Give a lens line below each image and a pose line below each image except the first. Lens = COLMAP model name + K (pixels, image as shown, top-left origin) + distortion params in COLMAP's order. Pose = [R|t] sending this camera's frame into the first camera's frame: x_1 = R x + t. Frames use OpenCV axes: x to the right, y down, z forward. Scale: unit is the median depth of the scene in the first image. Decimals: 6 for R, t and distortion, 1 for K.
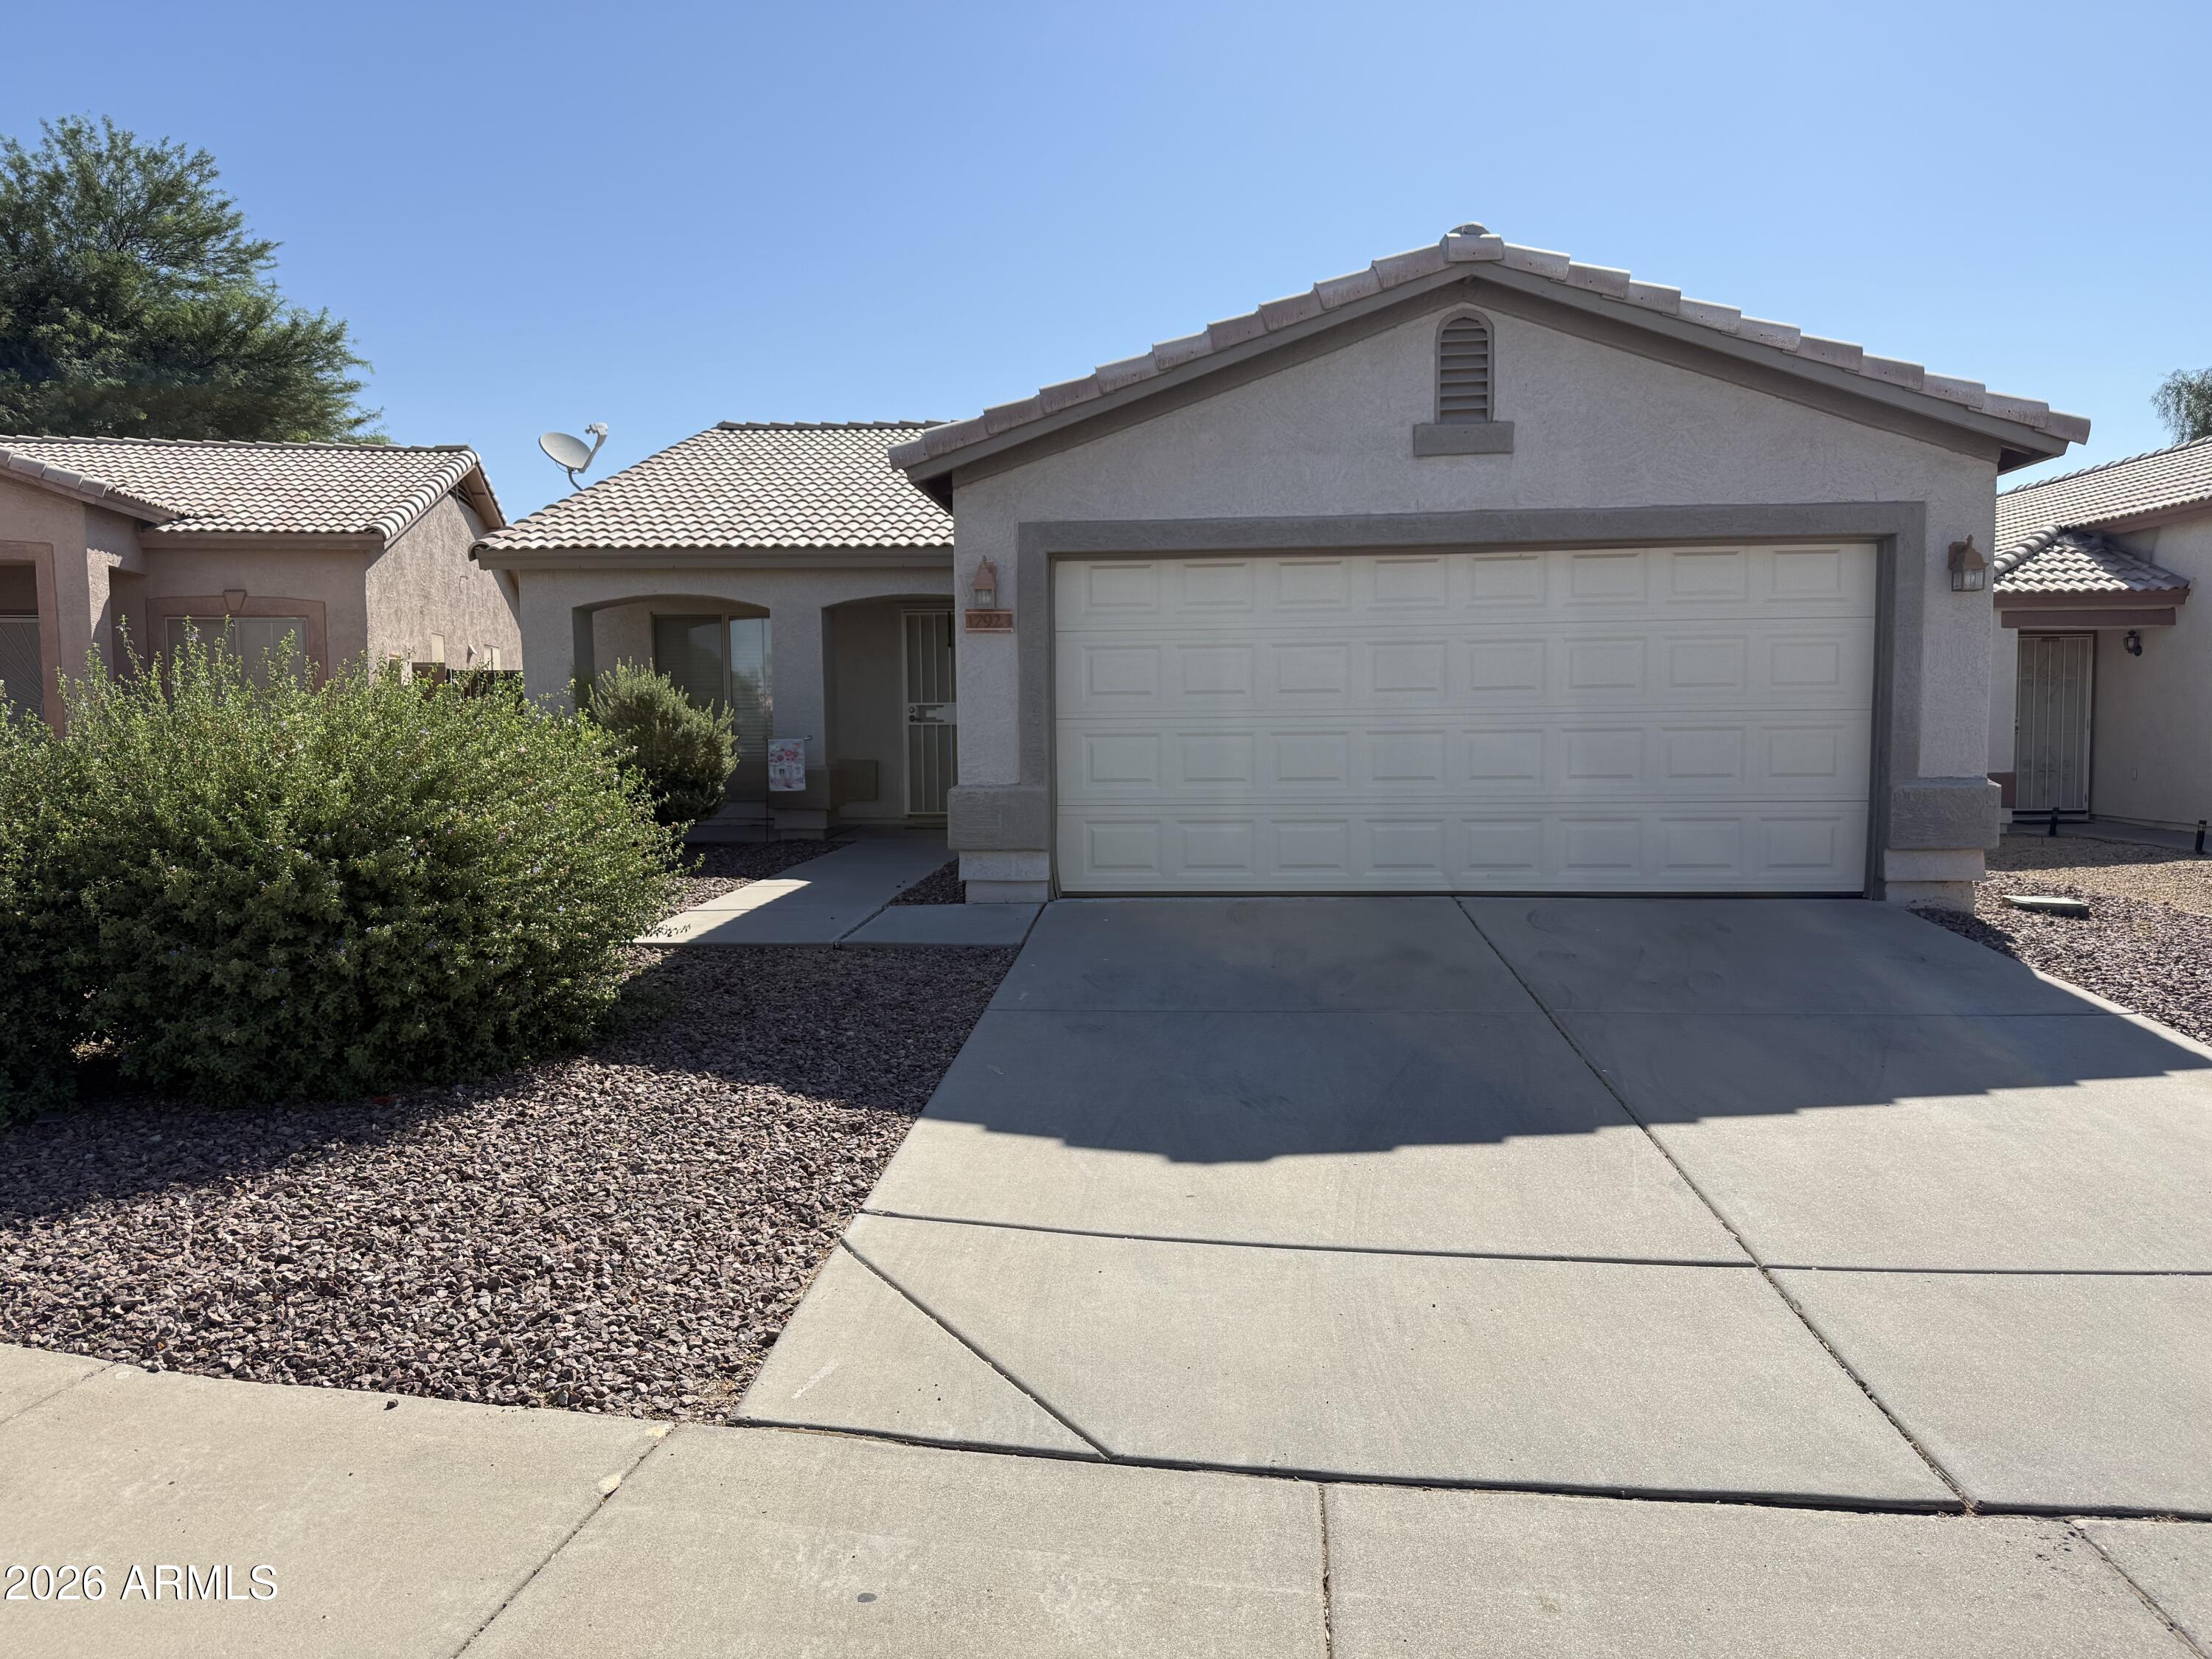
lens RADIAL K [[1548.4, 0, 1117.3], [0, 1548.4, 841.2], [0, 0, 1]] dist [0.039814, -0.003968]
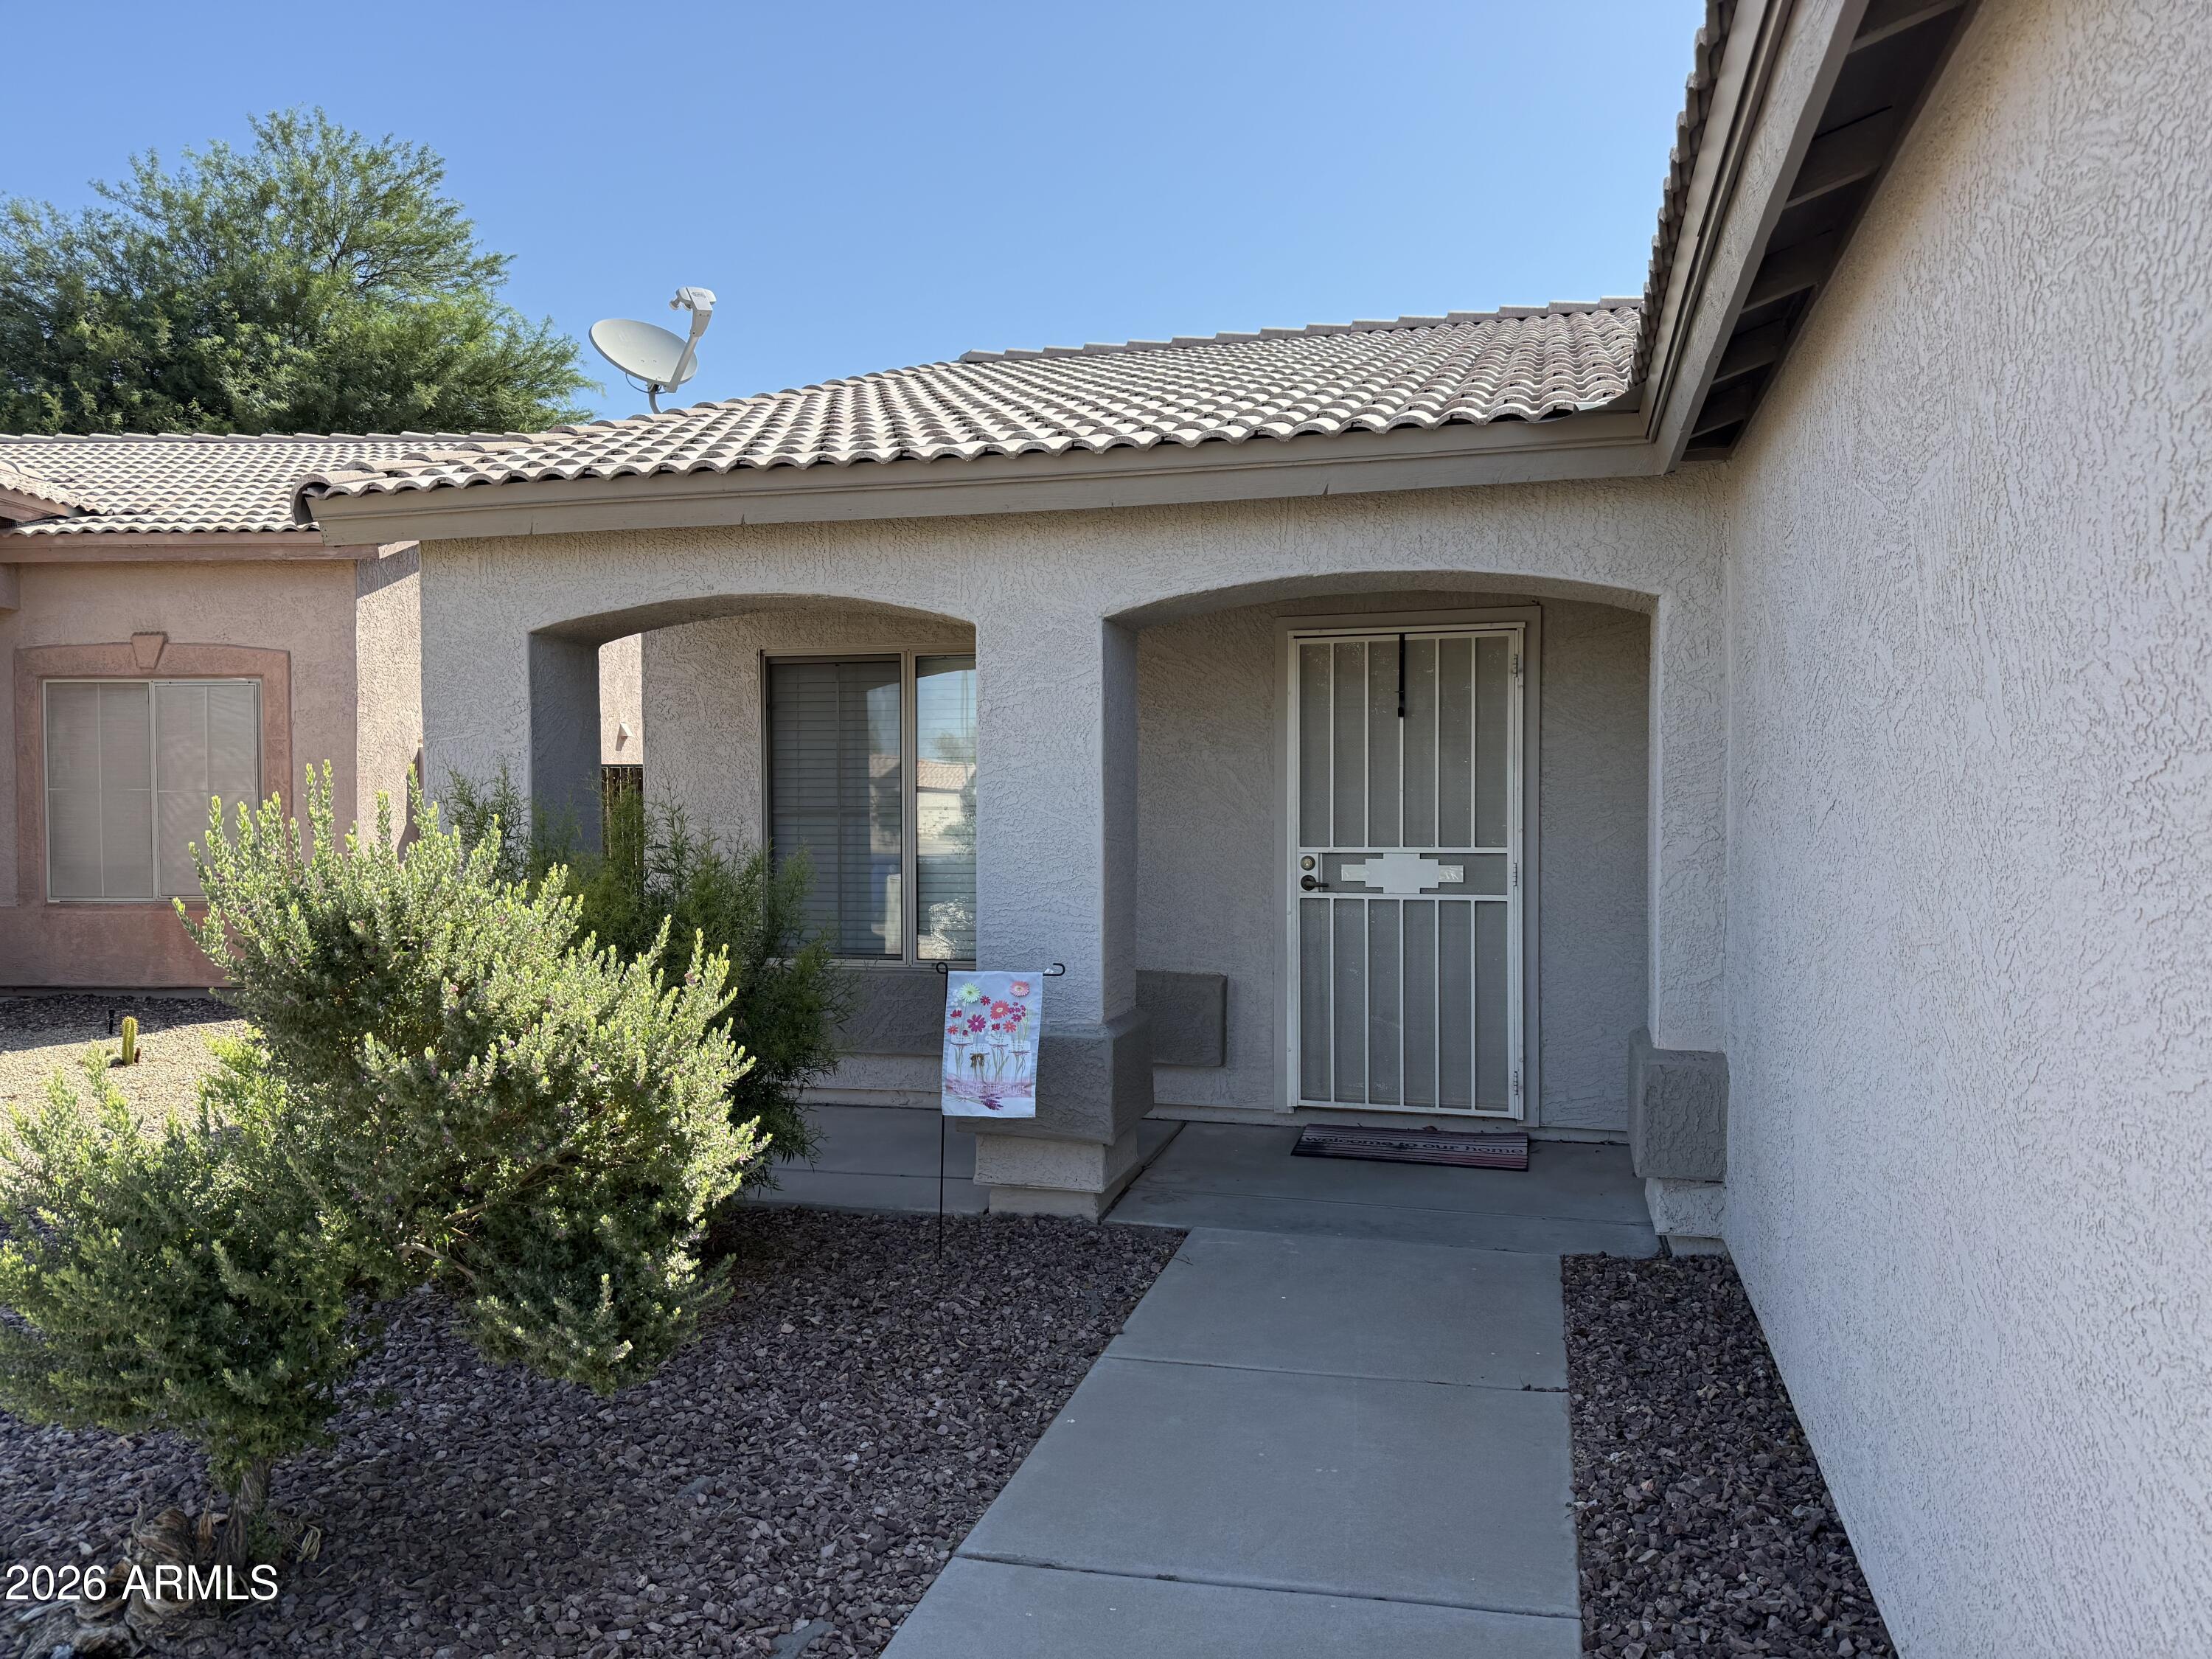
lens RADIAL K [[1548.4, 0, 1102.5], [0, 1548.4, 827.2], [0, 0, 1]] dist [0.039814, -0.003968]
pose [[0.978872, 0.009032, -0.204273, -0.088703], [-0.020740, 0.998257, -0.055248, -0.061606], [0.203418, 0.058318, 0.977354, 0.498732]]
